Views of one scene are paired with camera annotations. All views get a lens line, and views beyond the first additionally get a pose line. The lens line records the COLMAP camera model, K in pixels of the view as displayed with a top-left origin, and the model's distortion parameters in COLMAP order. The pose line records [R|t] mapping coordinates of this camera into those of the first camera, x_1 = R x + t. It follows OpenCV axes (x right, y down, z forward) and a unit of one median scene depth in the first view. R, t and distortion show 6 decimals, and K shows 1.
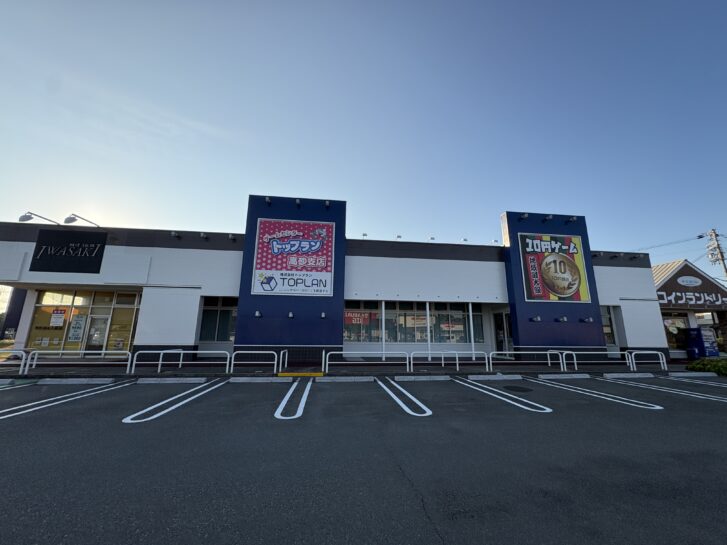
lens RADIAL K [[294.2, 0, 363.5], [0, 294.2, 272.5], [0, 0, 1]] dist [0.000899, 0.000198]
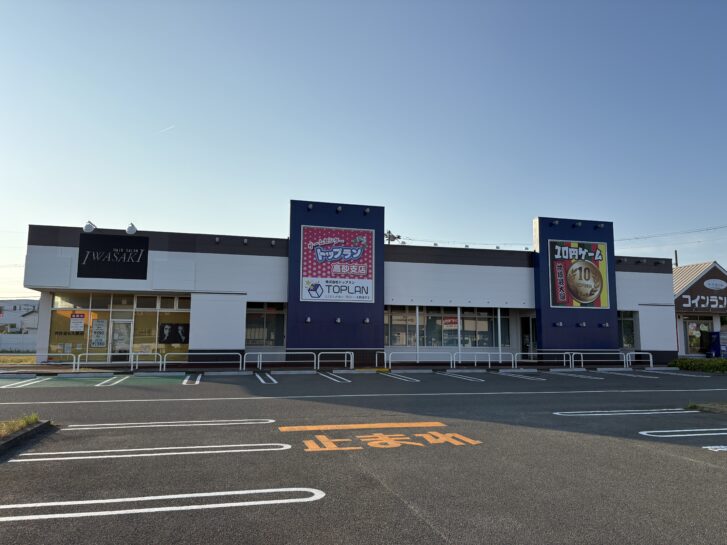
lens RADIAL K [[549.9, 0, 363.5], [0, 549.9, 272.5], [0, 0, 1]] dist [0.026618, -0.003757]
pose [[0.991539, 0.012640, 0.129189, -0.364680], [-0.024214, 0.995789, 0.088416, -0.182235], [-0.127528, -0.090796, 0.987670, -0.842535]]
